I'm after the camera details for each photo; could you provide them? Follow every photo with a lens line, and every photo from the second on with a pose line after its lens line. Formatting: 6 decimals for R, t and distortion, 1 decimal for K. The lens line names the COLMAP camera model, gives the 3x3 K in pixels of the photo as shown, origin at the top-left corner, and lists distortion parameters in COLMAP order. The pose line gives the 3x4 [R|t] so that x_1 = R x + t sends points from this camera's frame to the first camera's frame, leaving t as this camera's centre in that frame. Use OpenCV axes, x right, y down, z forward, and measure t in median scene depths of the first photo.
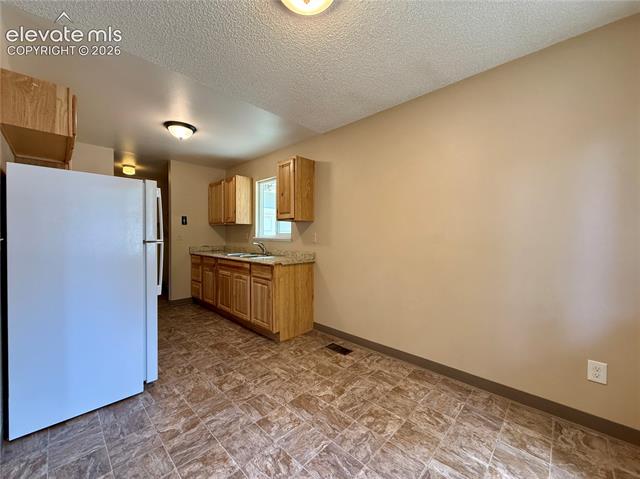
lens RADIAL K [[261.3, 0, 316.8], [0, 261.3, 236.3], [0, 0, 1]] dist [0.002532, 0.000228]
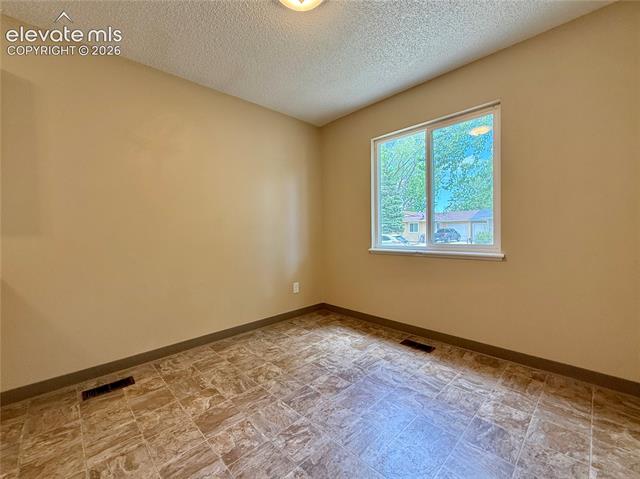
lens RADIAL K [[261.3, 0, 326.6], [0, 261.3, 234.9], [0, 0, 1]] dist [0.002532, 0.000228]
pose [[-0.000326, -0.008734, 0.999962, -0.786340], [0.015275, 0.999845, 0.008738, 0.059181], [-0.999883, 0.015277, -0.000192, 0.594011]]
